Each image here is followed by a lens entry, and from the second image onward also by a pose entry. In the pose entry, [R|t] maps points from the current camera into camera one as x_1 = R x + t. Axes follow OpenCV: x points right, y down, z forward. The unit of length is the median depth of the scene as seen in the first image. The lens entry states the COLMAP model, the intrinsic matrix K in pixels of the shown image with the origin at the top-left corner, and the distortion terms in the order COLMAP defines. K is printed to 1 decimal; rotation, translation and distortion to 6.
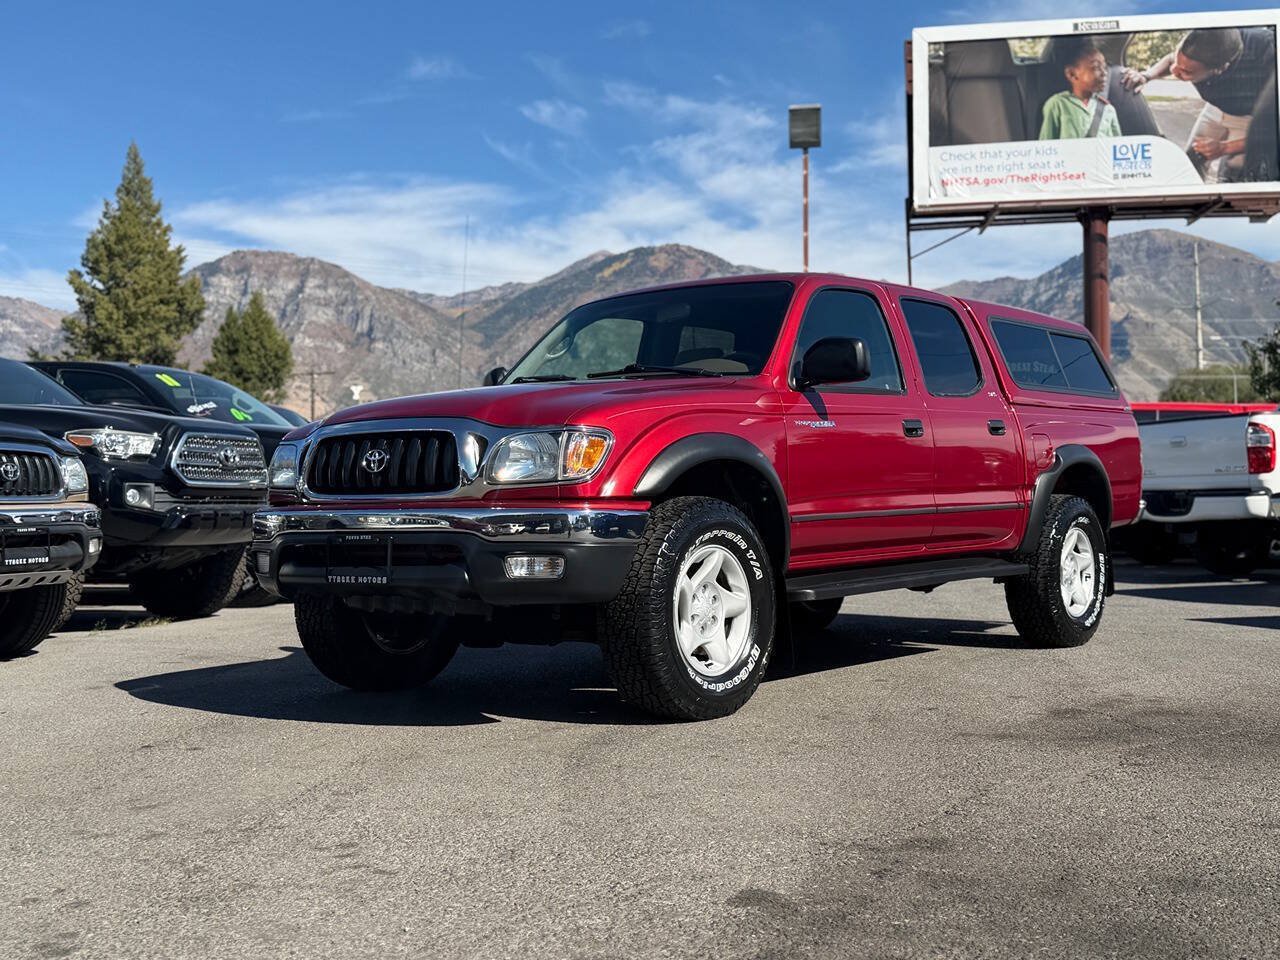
lens RADIAL K [[1499.9, 0, 634.4], [0, 1499.9, 485.3], [0, 0, 1]] dist [0.209628, -0.521955]
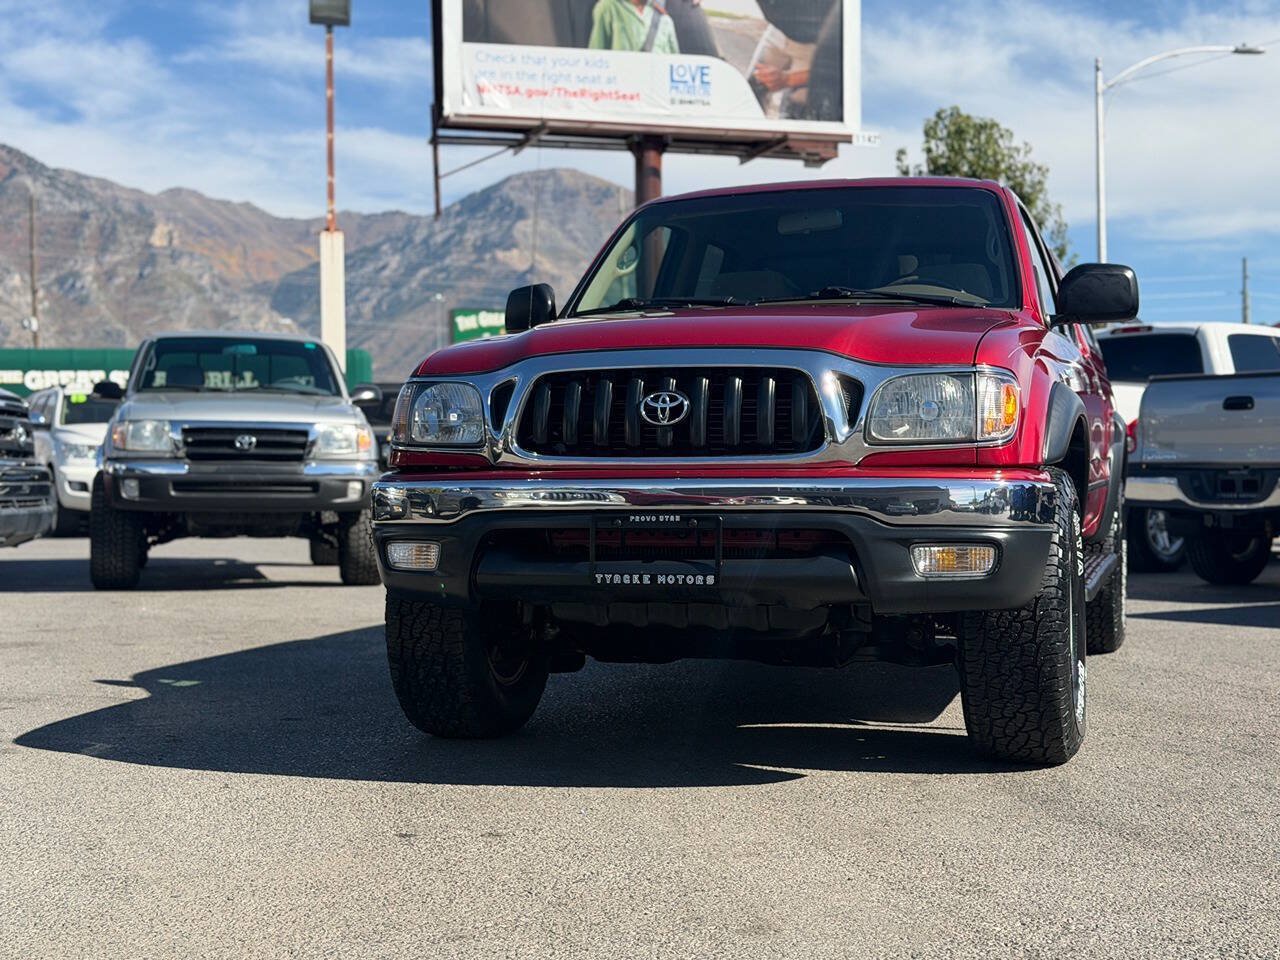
lens RADIAL K [[1839.9, 0, 641.6], [0, 1839.9, 487.6], [0, 0, 1]] dist [0.180781, -0.352029]
pose [[0.931038, 0.009429, 0.364801, -0.078753], [-0.015197, 0.999801, 0.012943, 0.001543], [-0.364606, -0.017595, 0.930996, 0.034586]]
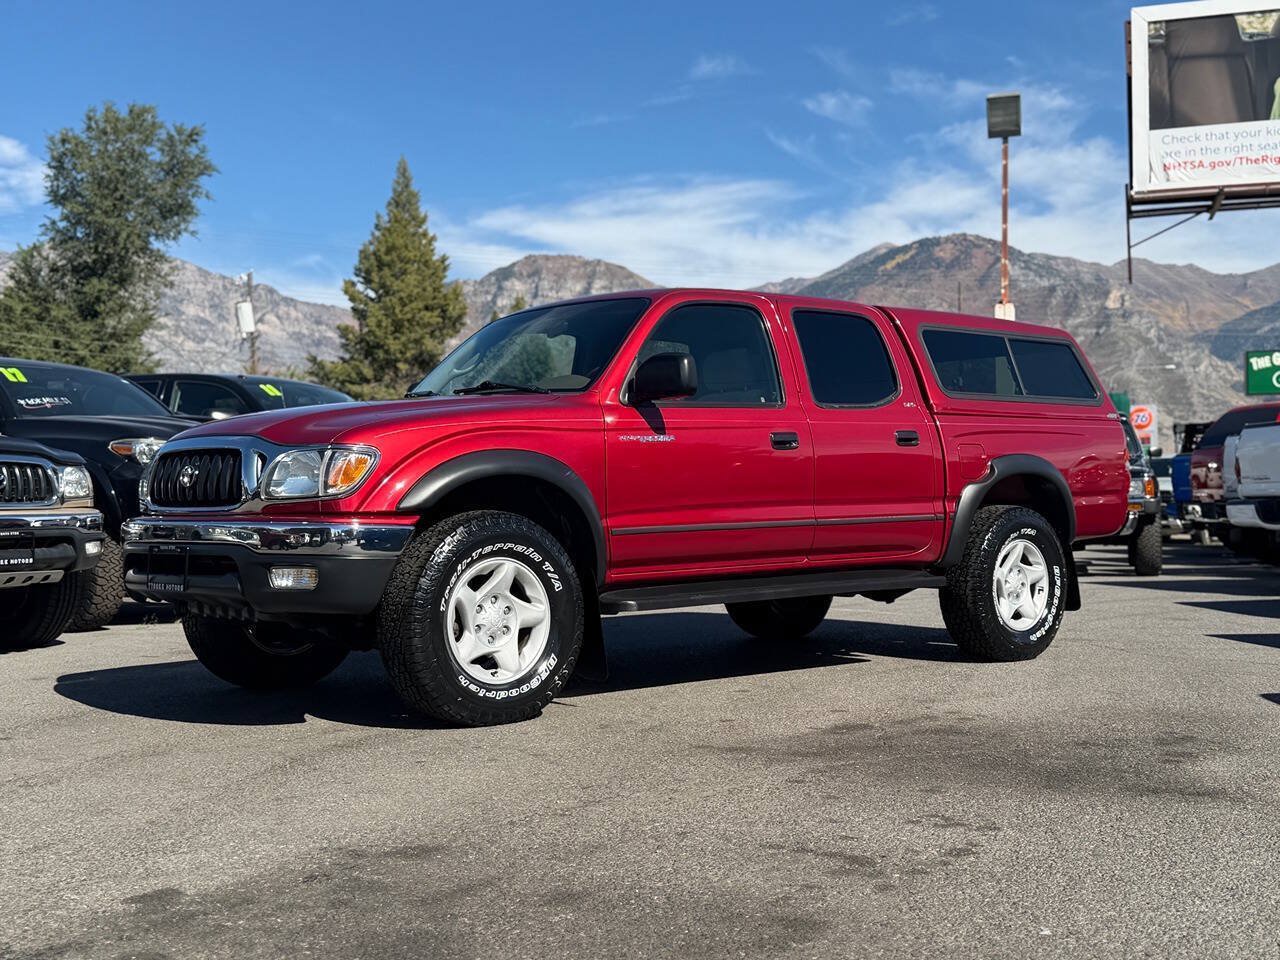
lens RADIAL K [[1501.7, 0, 636.2], [0, 1501.7, 482.5], [0, 0, 1]] dist [0.204514, -0.495560]
pose [[0.983202, 0.002198, -0.182506, 0.054133], [-0.002107, 0.999998, 0.000694, -0.002108], [0.182507, -0.000297, 0.983205, -0.000843]]
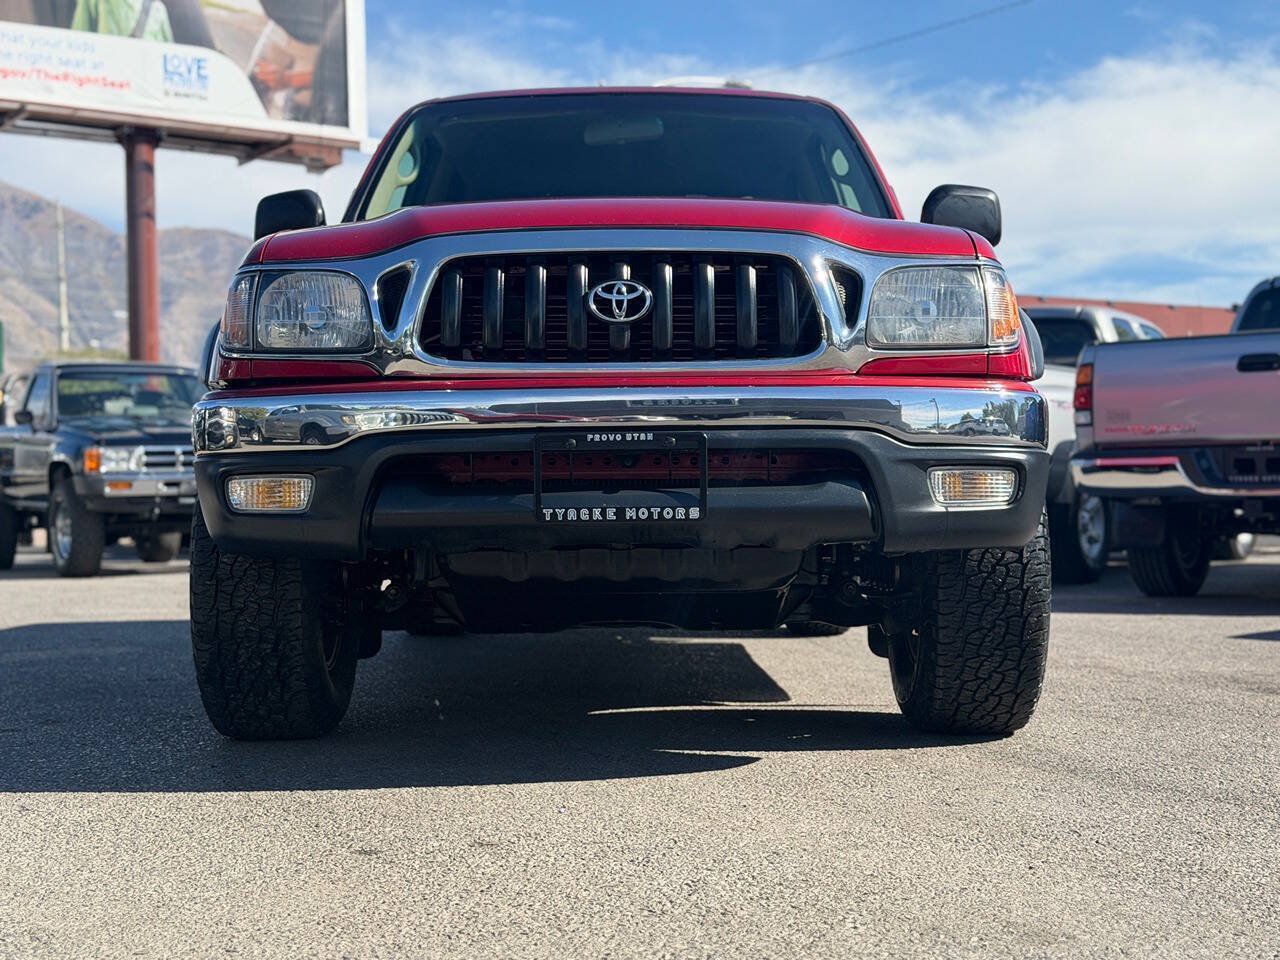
lens RADIAL K [[1839.9, 0, 641.6], [0, 1839.9, 487.6], [0, 0, 1]] dist [0.180781, -0.352029]
pose [[0.785762, 0.012479, 0.618403, -0.093476], [-0.010582, 0.999921, -0.006732, 0.009105], [-0.618439, -0.001254, 0.785832, 0.074827]]
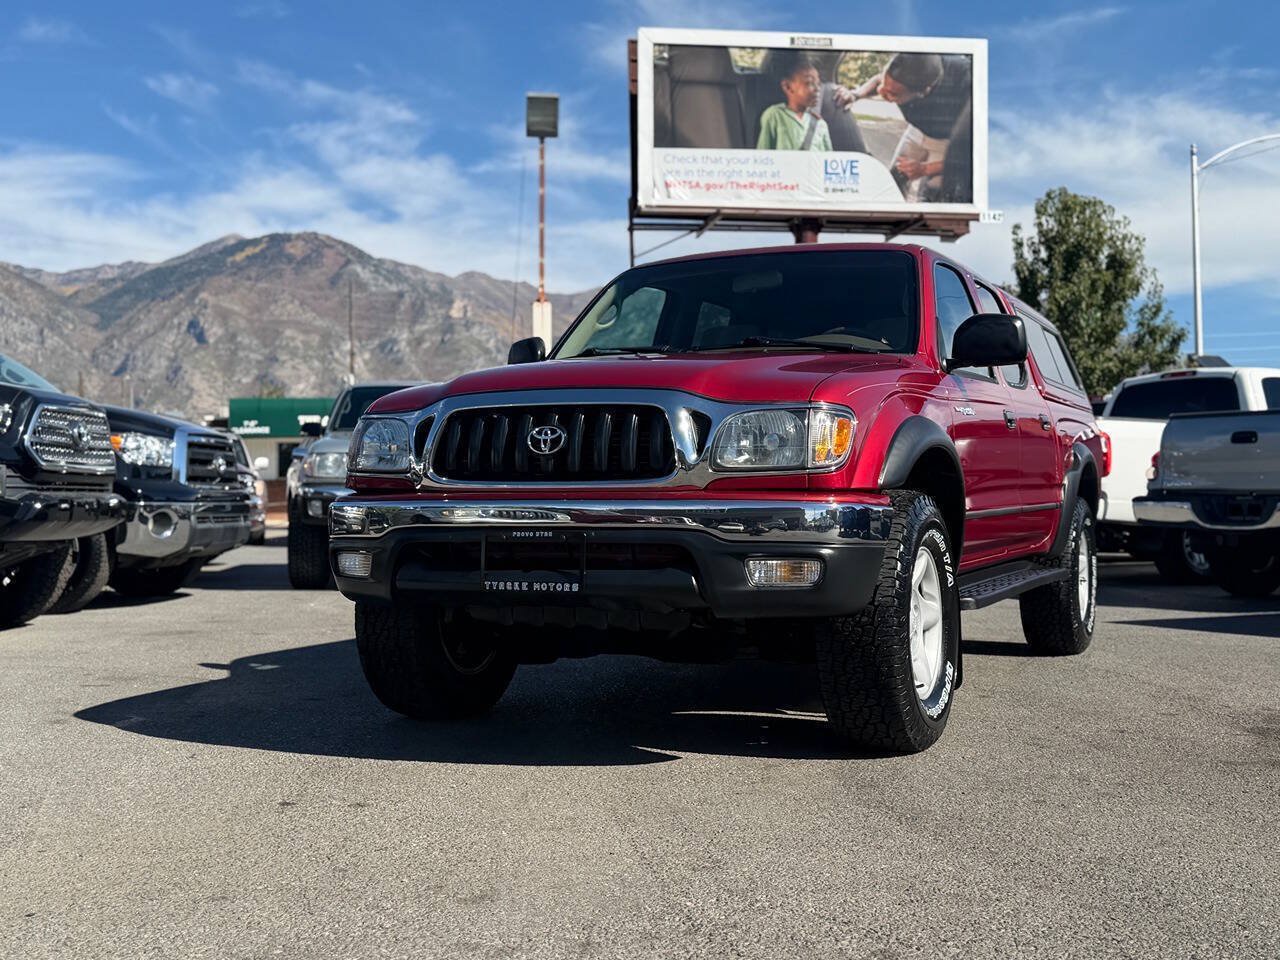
lens RADIAL K [[1499.8, 0, 640.0], [0, 1499.8, 480.0], [0, 0, 1]] dist [0.174939, -0.322634]
pose [[0.970751, 0.017848, 0.239424, -0.050748], [-0.017414, 0.999841, -0.003930, 0.001250], [-0.239456, -0.000354, 0.970907, 0.032871]]
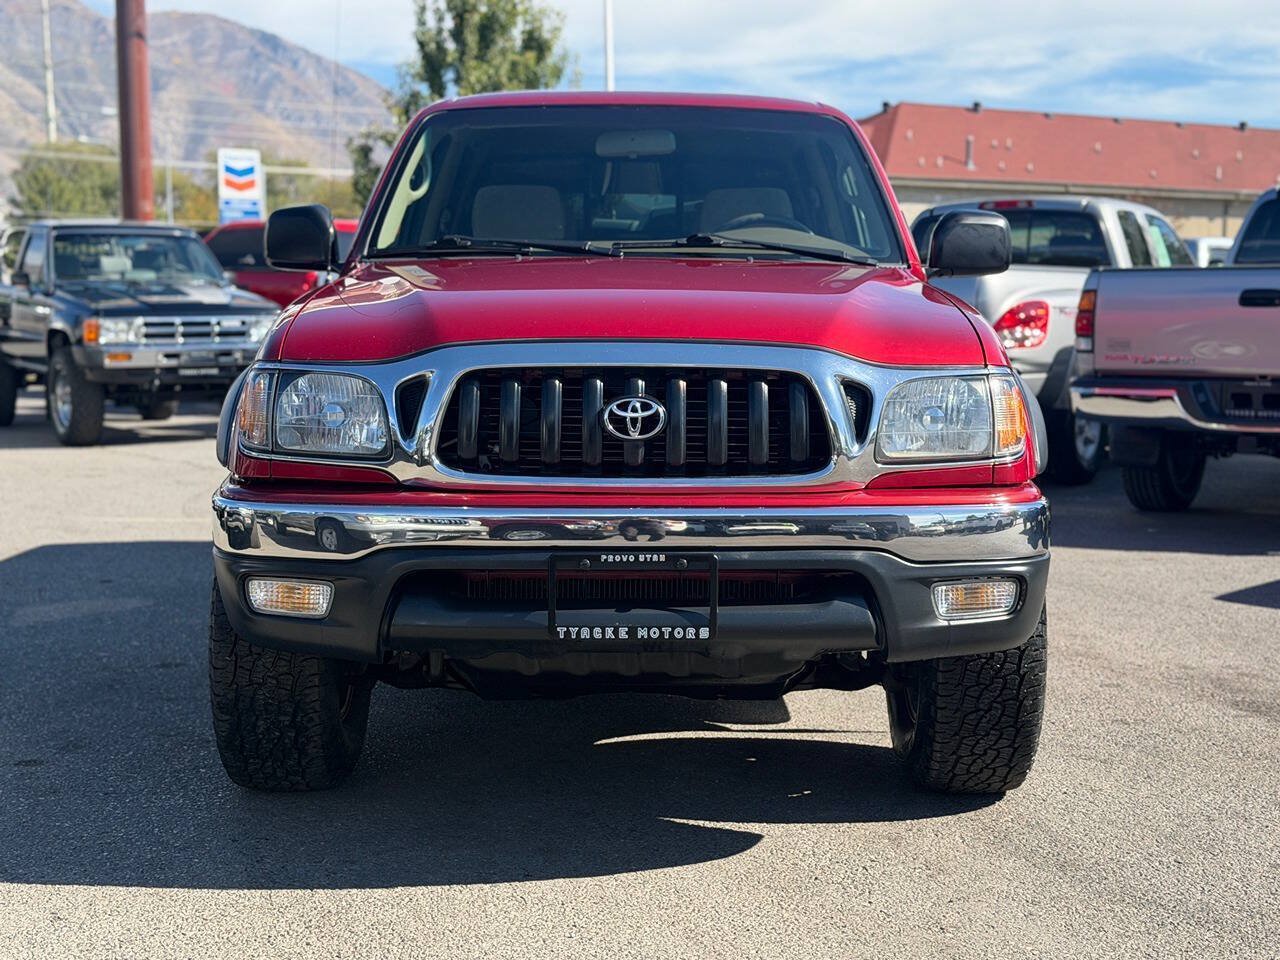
lens RADIAL K [[1838.9, 0, 656.1], [0, 1838.9, 481.8], [0, 0, 1]] dist [0.194207, -0.442225]
pose [[0.779539, -0.039946, 0.625079, -0.095566], [-0.026093, 0.995027, 0.096128, -0.009423], [-0.625810, -0.091245, 0.774620, 0.074335]]
